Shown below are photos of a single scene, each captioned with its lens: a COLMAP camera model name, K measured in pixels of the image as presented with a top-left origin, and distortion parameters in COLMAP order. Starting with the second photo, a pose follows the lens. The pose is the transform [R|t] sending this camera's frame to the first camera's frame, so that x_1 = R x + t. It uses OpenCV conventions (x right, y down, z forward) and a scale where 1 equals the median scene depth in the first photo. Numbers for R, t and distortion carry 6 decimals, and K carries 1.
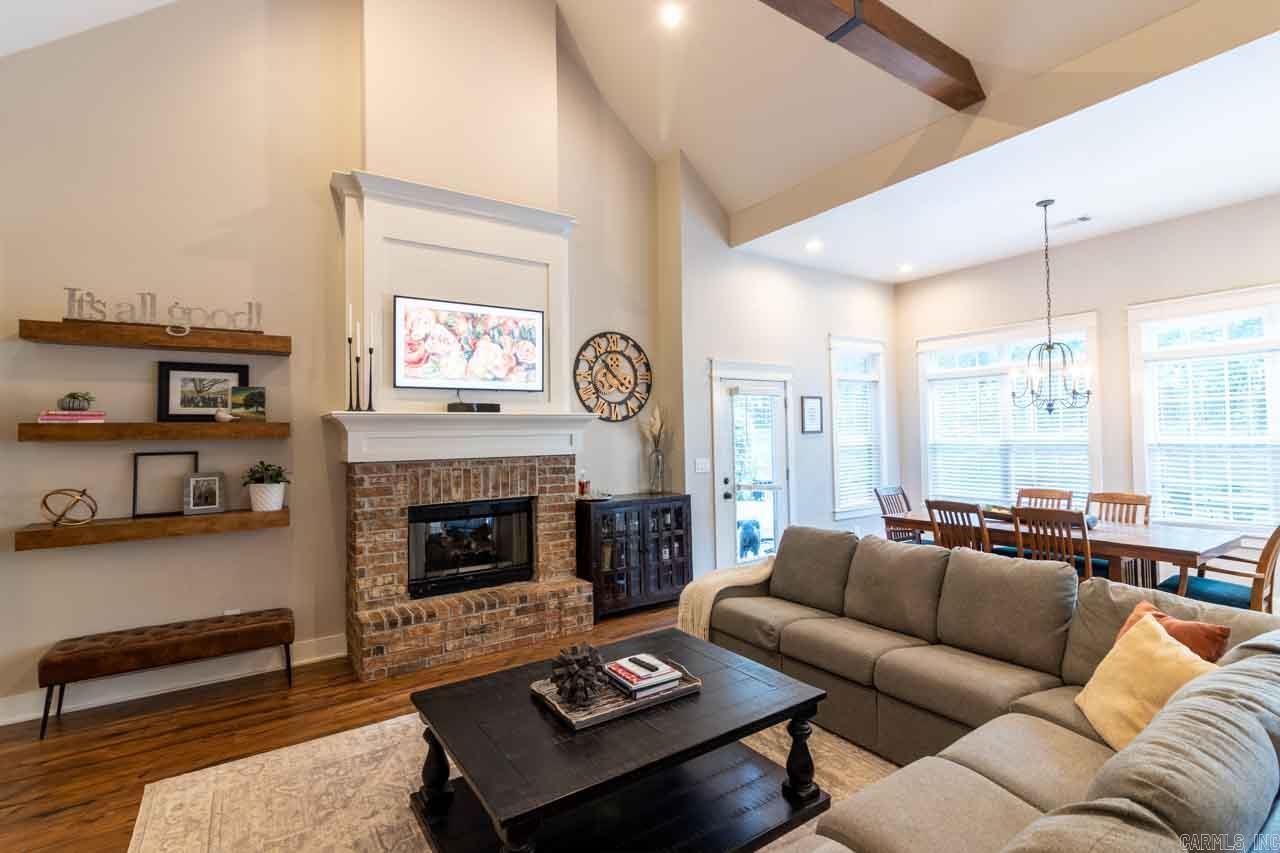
lens RADIAL K [[587.9, 0, 635.7], [0, 587.9, 423.3], [0, 0, 1]] dist [-0.001157, 0.002466]
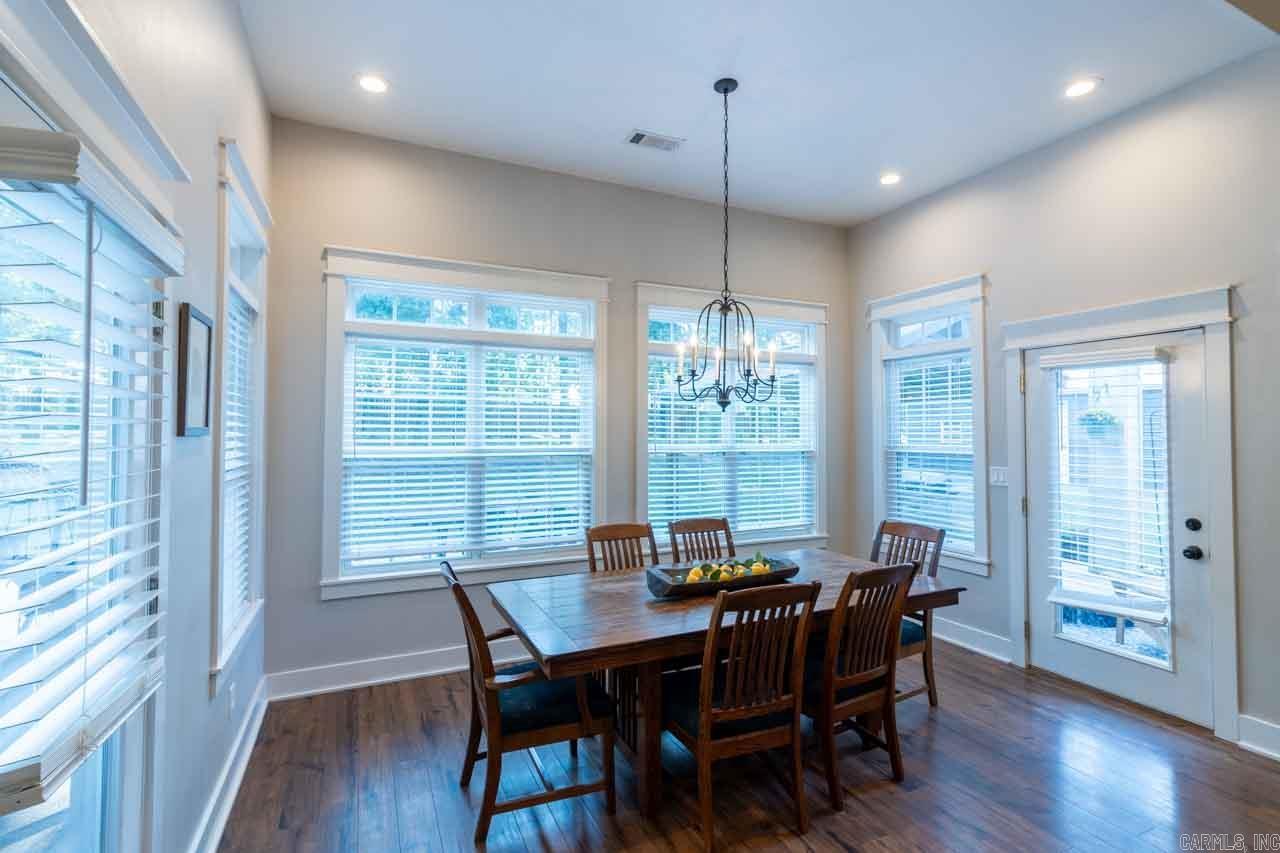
lens RADIAL K [[587.9, 0, 649.8], [0, 587.9, 423.0], [0, 0, 1]] dist [-0.001157, 0.002466]
pose [[0.172440, 0.040803, 0.984175, 0.066658], [-0.024484, 0.999011, -0.037128, 0.023311], [-0.984716, -0.017695, 0.173268, 0.906514]]
